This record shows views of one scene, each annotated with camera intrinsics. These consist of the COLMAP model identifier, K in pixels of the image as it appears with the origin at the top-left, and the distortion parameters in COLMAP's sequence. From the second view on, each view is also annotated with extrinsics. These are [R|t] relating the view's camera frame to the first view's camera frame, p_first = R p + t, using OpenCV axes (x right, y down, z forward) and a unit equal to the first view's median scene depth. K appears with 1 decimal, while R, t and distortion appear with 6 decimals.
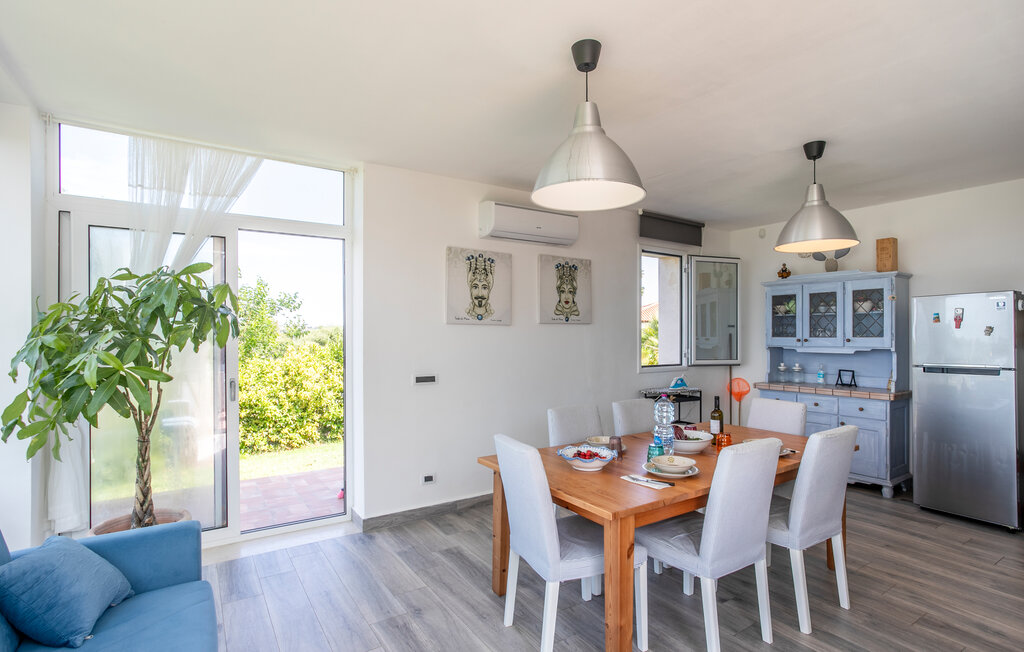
lens RADIAL K [[485.7, 0, 512.0], [0, 485.7, 326.0], [0, 0, 1]] dist [0.001883, 0.000202]
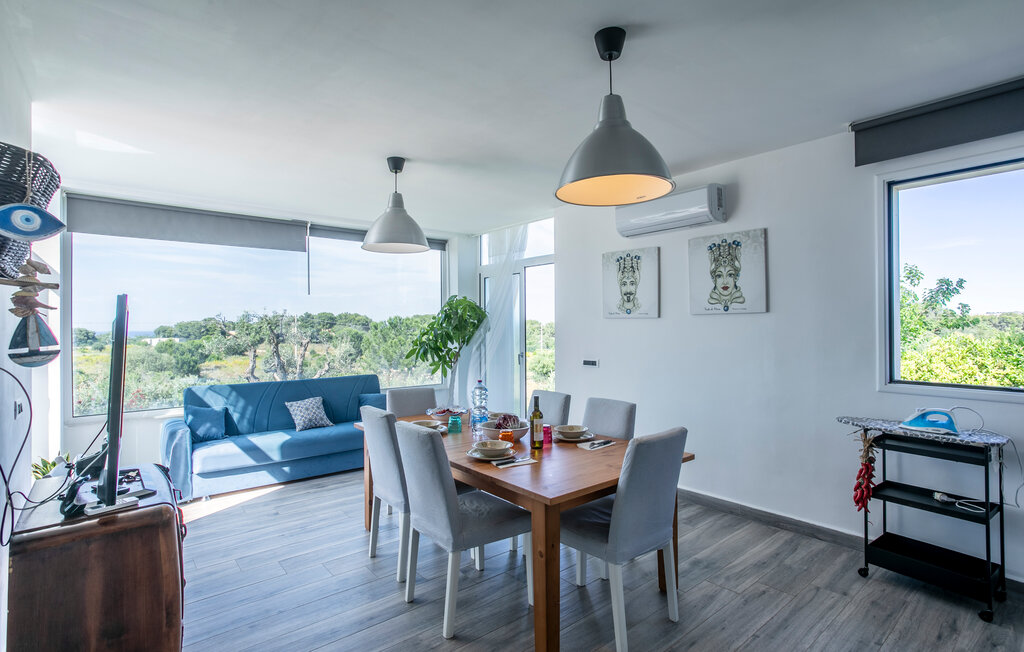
lens RADIAL K [[485.7, 0, 512.0], [0, 485.7, 326.0], [0, 0, 1]] dist [0.001883, 0.000202]
pose [[0.158825, -0.006798, -0.987283, 0.966376], [0.016448, 0.999856, -0.004238, 0.014989], [0.987170, -0.015566, 0.158914, 0.561138]]
